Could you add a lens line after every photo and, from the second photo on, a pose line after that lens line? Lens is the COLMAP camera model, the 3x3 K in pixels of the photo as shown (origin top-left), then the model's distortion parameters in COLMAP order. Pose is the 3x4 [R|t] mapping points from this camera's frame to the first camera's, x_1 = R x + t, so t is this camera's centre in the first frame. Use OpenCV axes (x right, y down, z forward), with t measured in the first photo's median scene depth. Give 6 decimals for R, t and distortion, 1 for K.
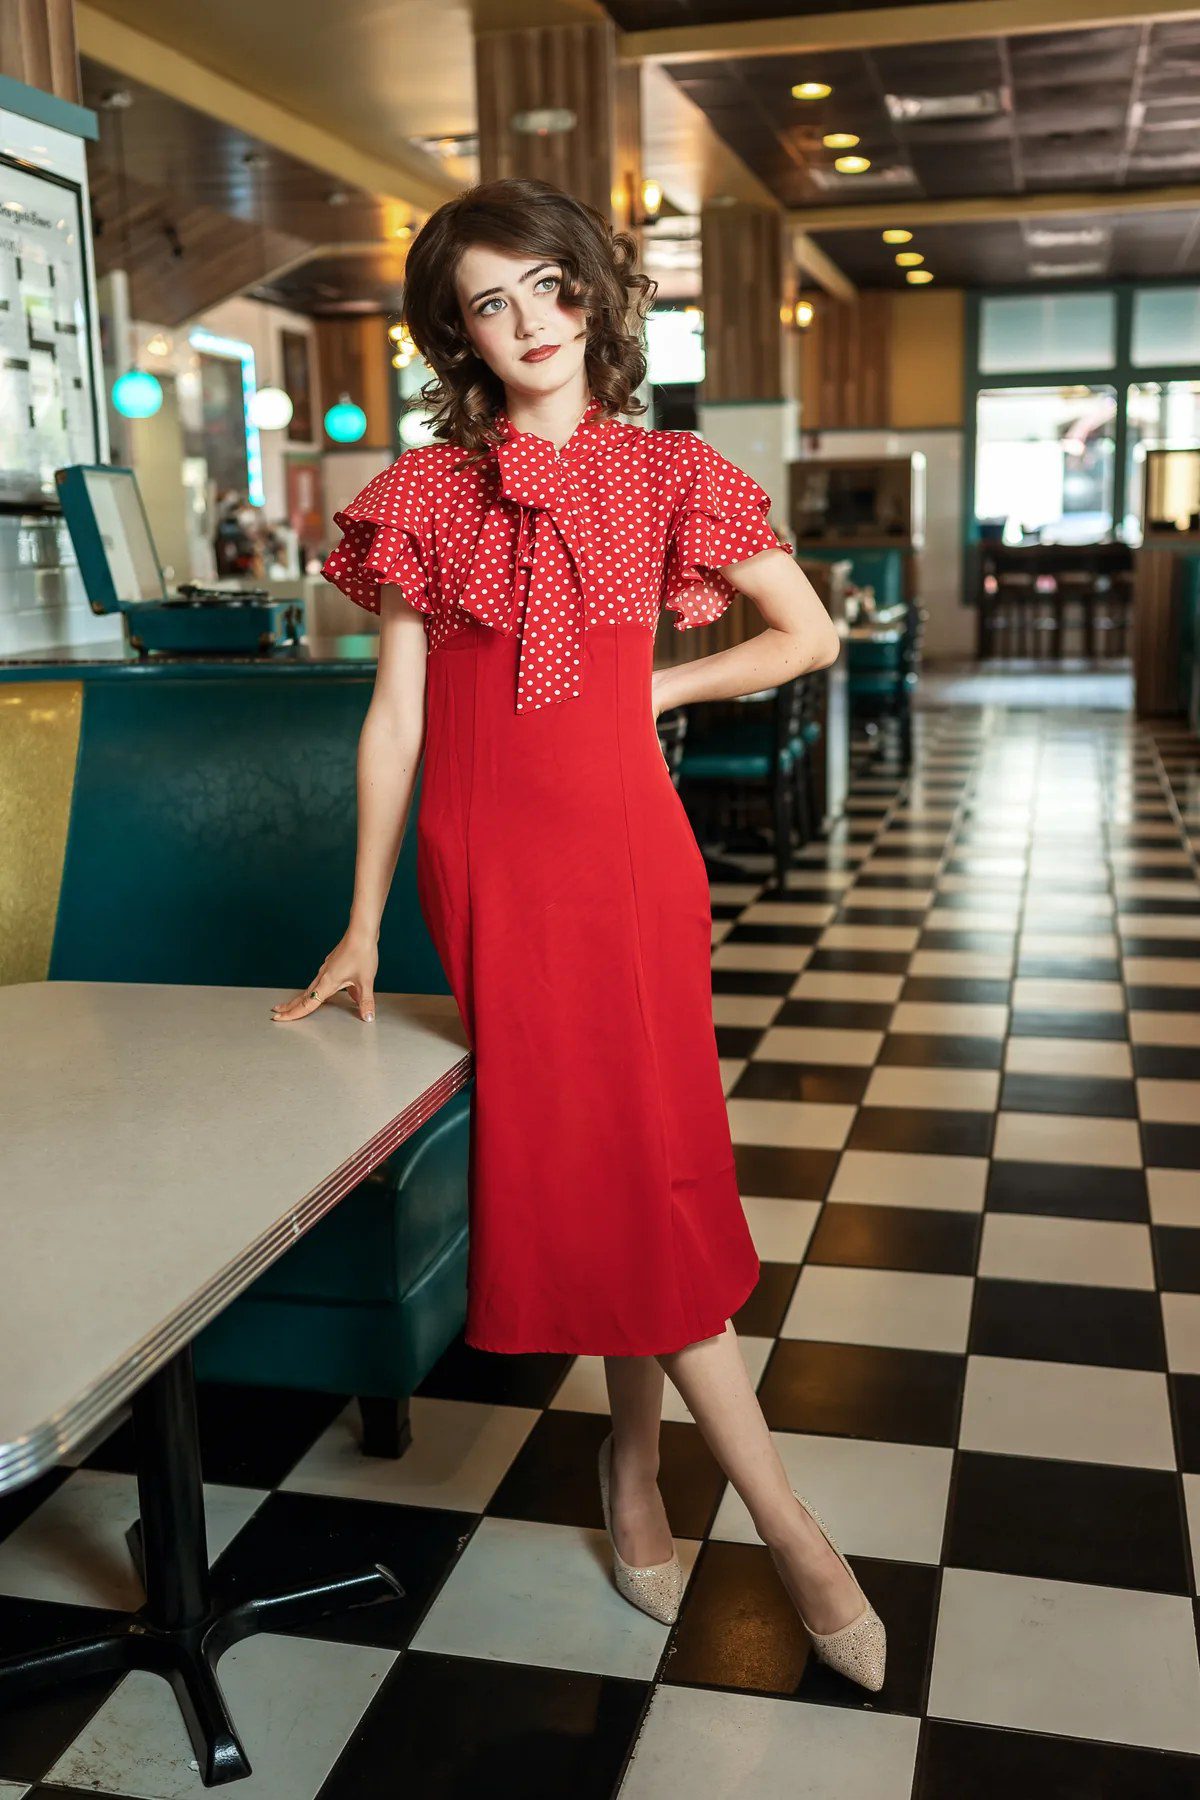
lens RADIAL K [[1788.2, 0, 600.0], [0, 1788.2, 900.0], [0, 0, 1]] dist [-0.013468, 0.005959]
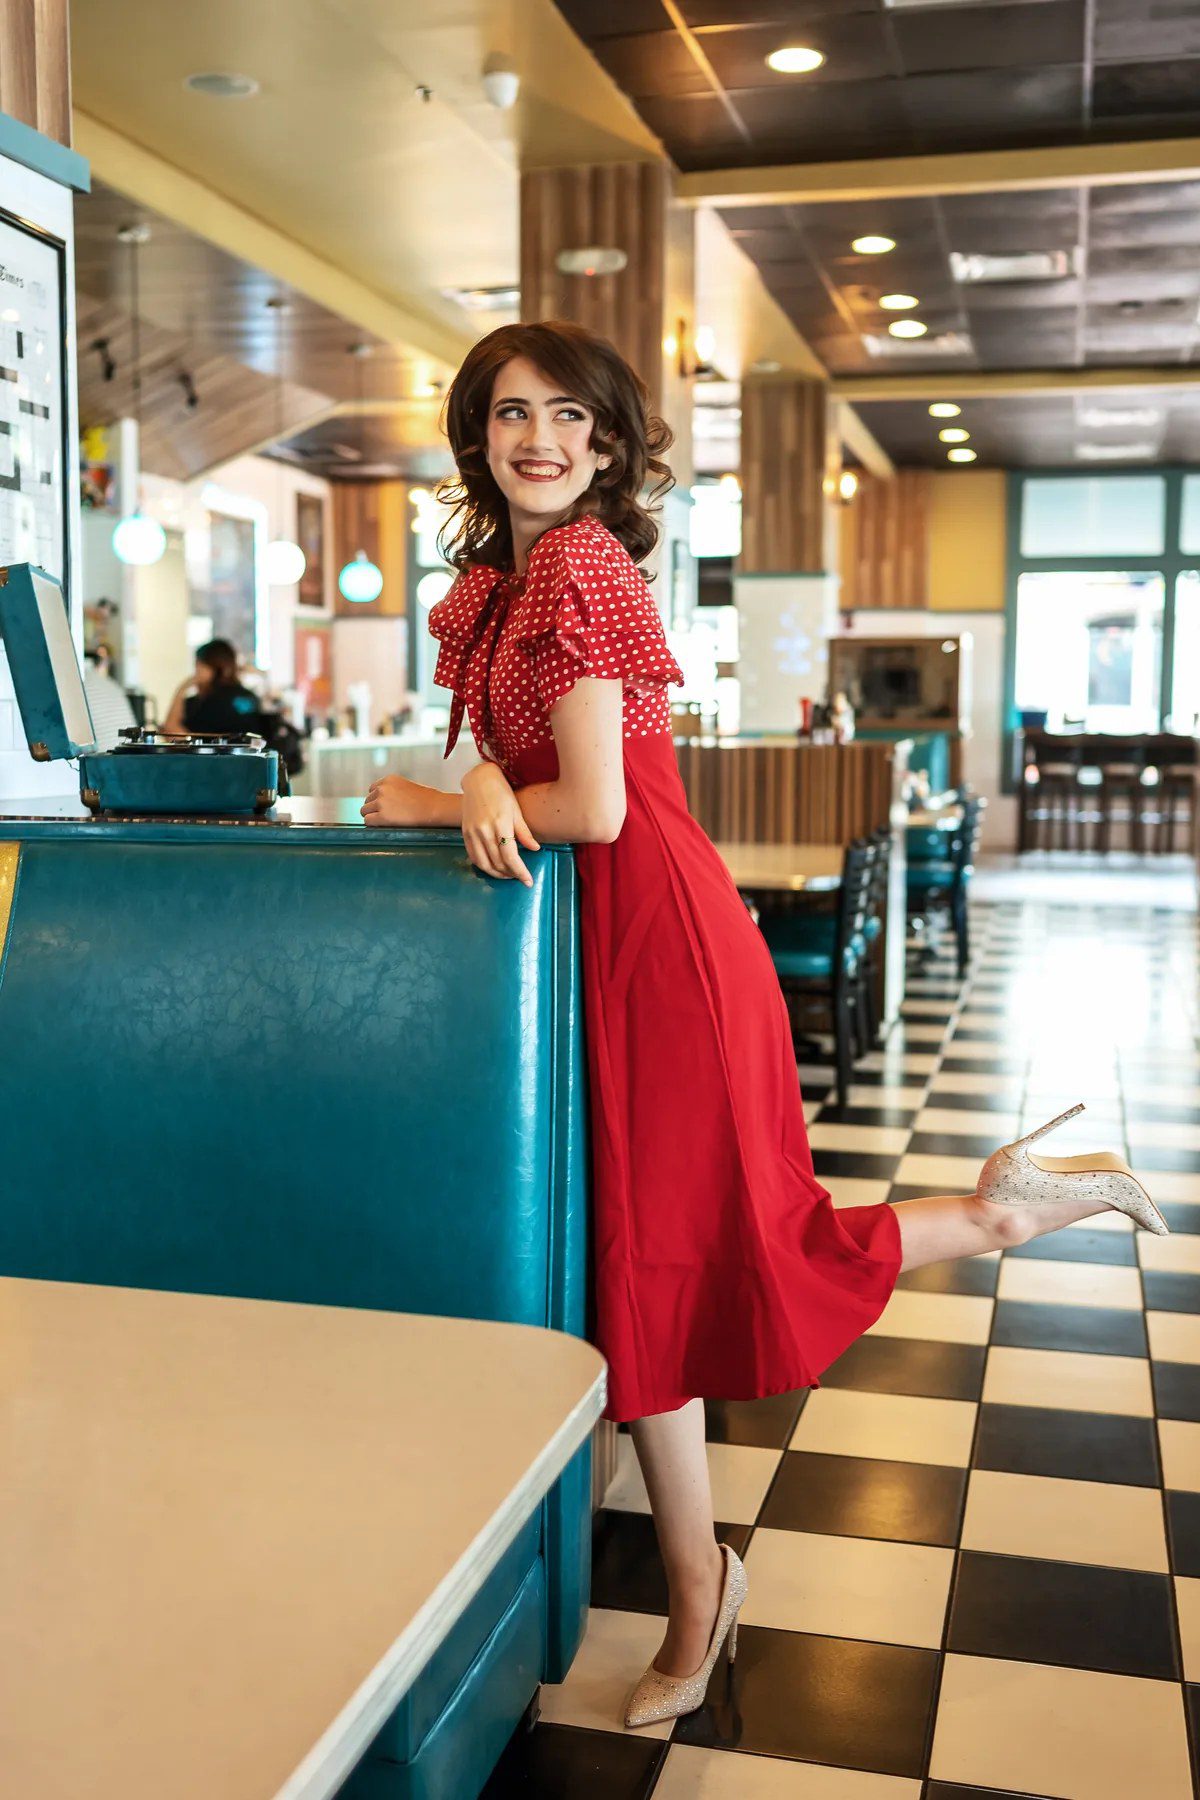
lens RADIAL K [[1826.5, 0, 582.3], [0, 1826.5, 901.7], [0, 0, 1]] dist [-0.012570, -0.004106]
pose [[0.999479, 0.030662, -0.010107, -0.010371], [-0.031520, 0.994491, -0.099968, -0.006871], [0.006986, 0.100235, 0.994939, 0.057640]]
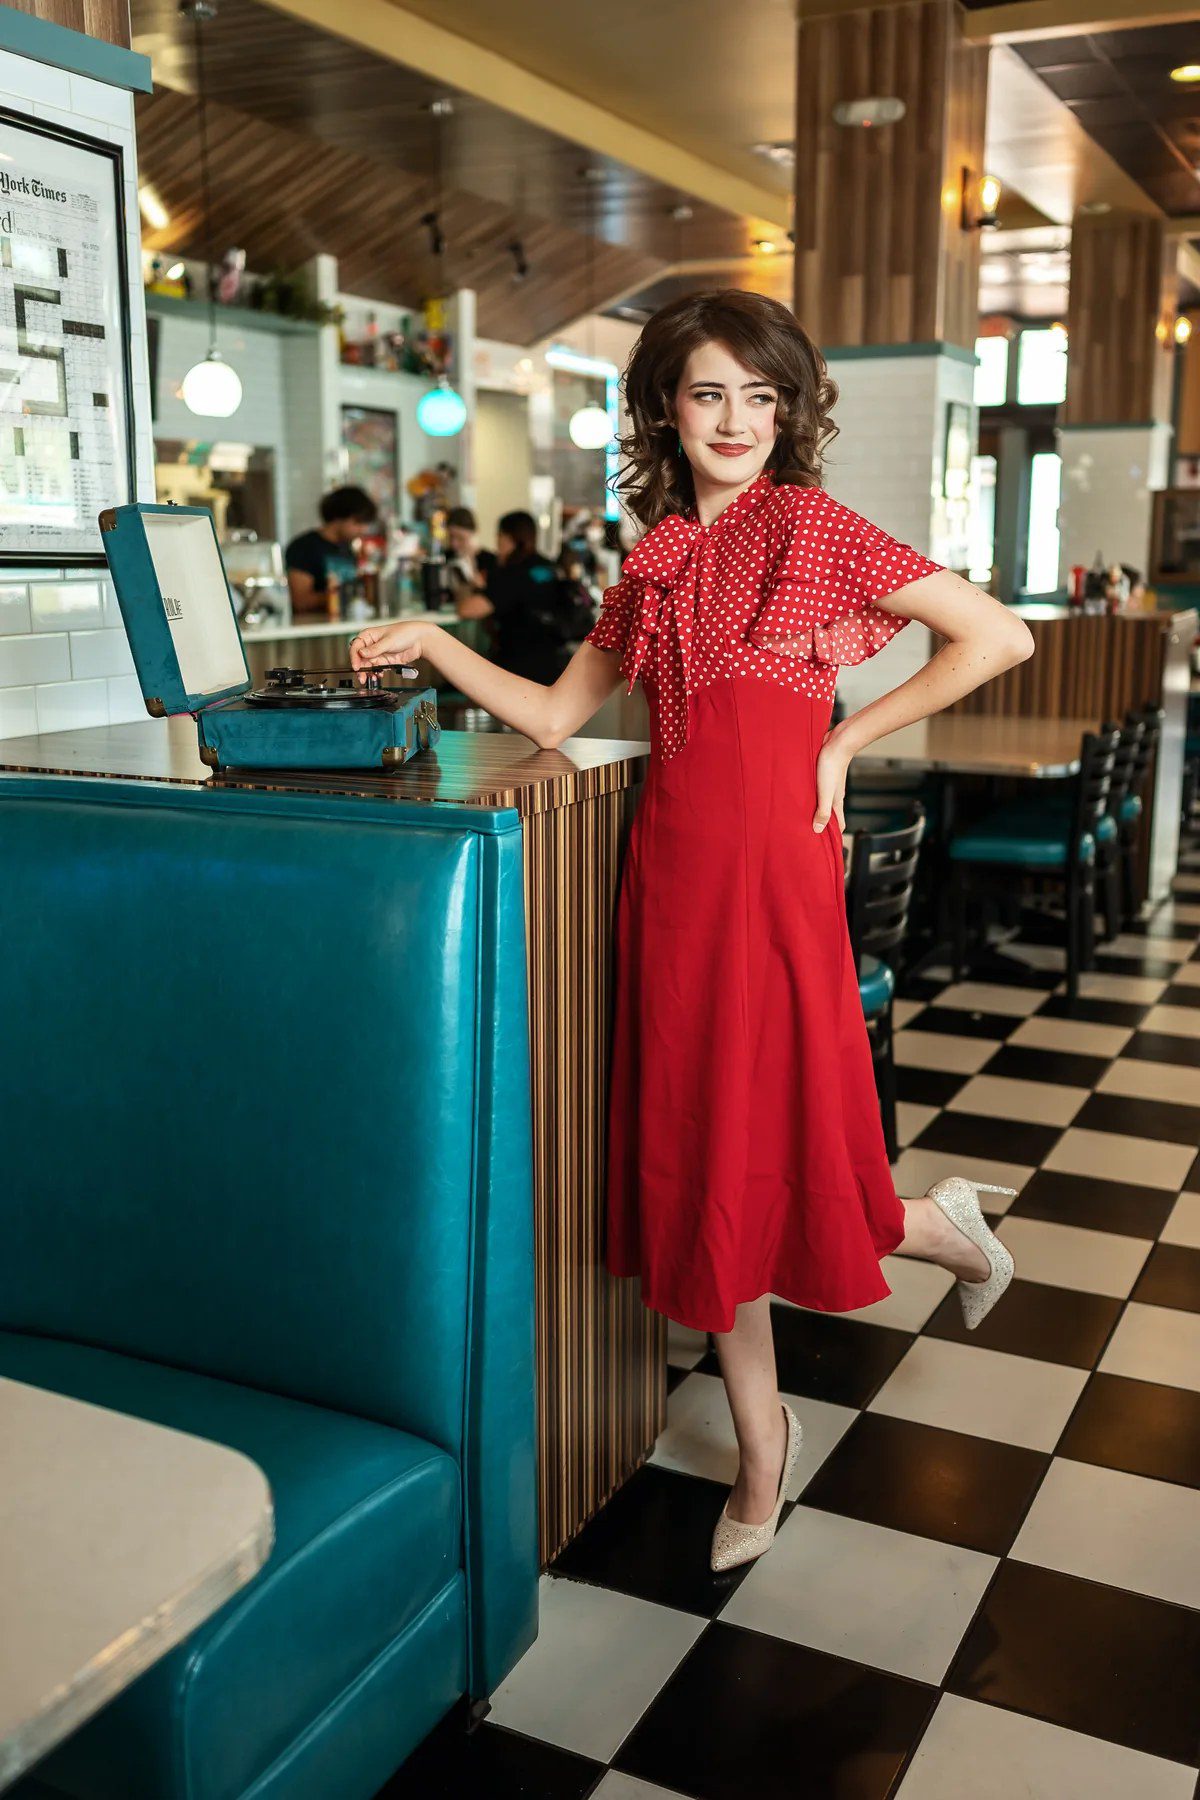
lens RADIAL K [[1678.5, 0, 600.0], [0, 1678.5, 900.0], [0, 0, 1]] dist [-0.010156, -0.008420]
pose [[0.974201, 0.067232, -0.215437, 0.028132], [-0.065846, 0.997737, 0.013614, -0.026684], [0.215865, 0.000923, 0.976423, 0.092734]]
